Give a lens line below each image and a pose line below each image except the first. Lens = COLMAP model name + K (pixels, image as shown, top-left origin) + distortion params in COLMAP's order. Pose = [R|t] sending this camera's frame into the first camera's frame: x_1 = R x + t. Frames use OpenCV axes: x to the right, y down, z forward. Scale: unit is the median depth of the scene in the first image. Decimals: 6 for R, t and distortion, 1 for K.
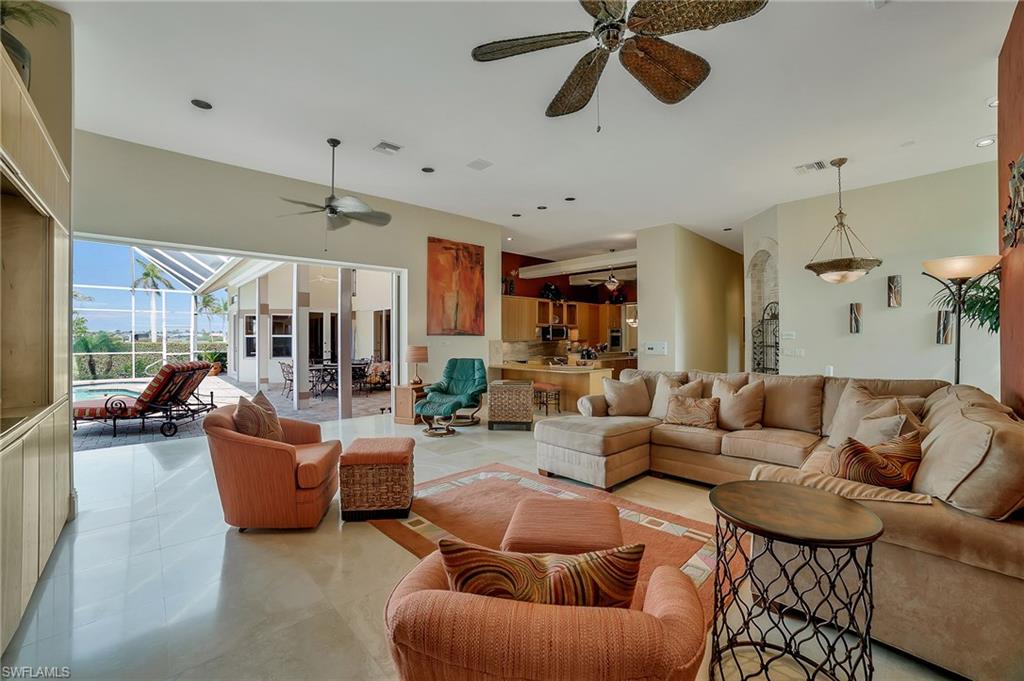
lens RADIAL K [[417.1, 0, 510.3], [0, 417.1, 336.7], [0, 0, 1]] dist [-0.104116, 0.032375]
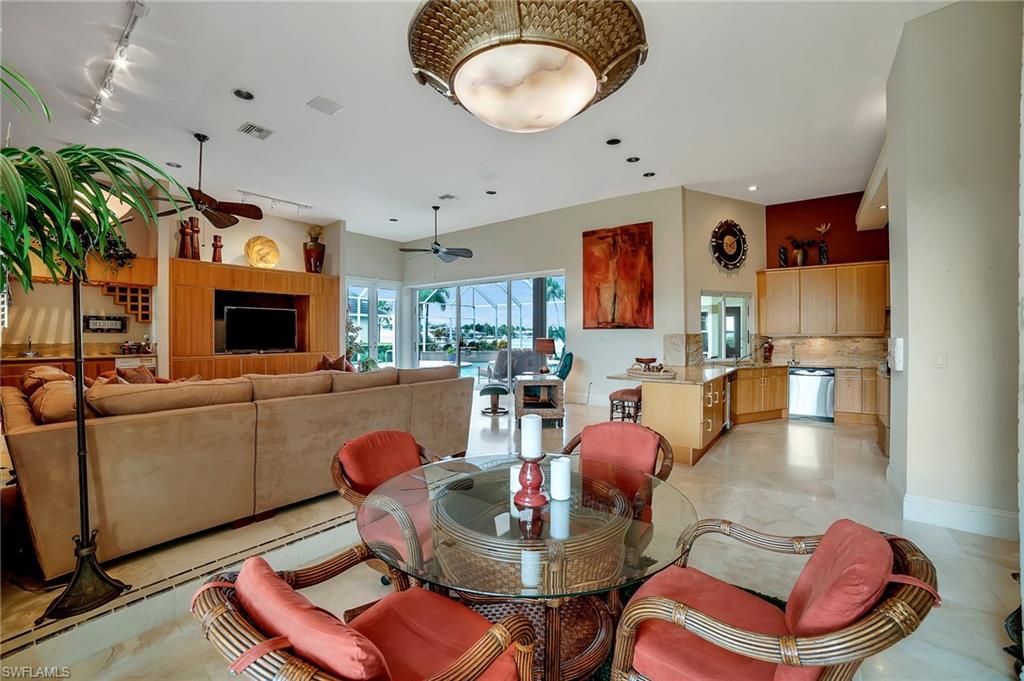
lens RADIAL K [[417.1, 0, 510.3], [0, 417.1, 336.7], [0, 0, 1]] dist [-0.104116, 0.032375]
pose [[0.172297, 0.002663, -0.985041, 0.727521], [-0.000214, 0.999996, 0.002666, 0.011866], [0.985045, -0.000249, 0.172297, 0.607444]]
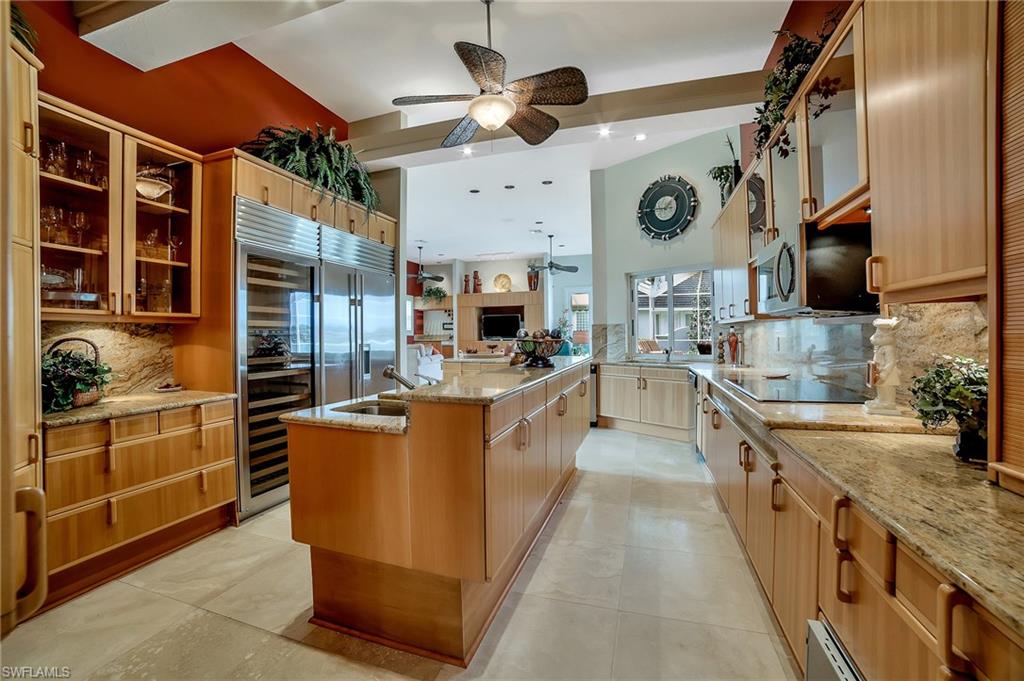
lens RADIAL K [[417.1, 0, 510.3], [0, 417.1, 336.7], [0, 0, 1]] dist [-0.104116, 0.032375]
pose [[-0.873638, 0.008643, -0.486500, 0.508086], [0.006762, 0.999961, 0.005623, 0.027225], [0.486530, 0.001623, -0.873663, 1.719303]]
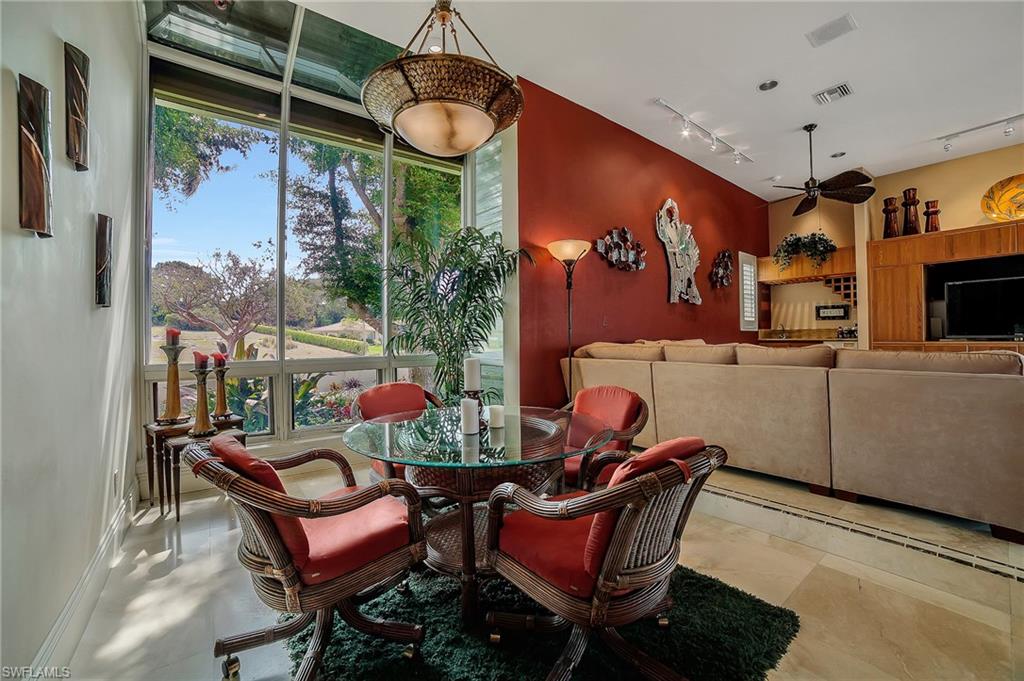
lens RADIAL K [[417.1, 0, 510.3], [0, 417.1, 336.7], [0, 0, 1]] dist [-0.104116, 0.032375]
pose [[-0.994902, 0.010375, 0.100312, 0.474705], [0.010196, 0.999945, -0.002293, 0.039321], [-0.100330, -0.001259, -0.994953, 0.913350]]
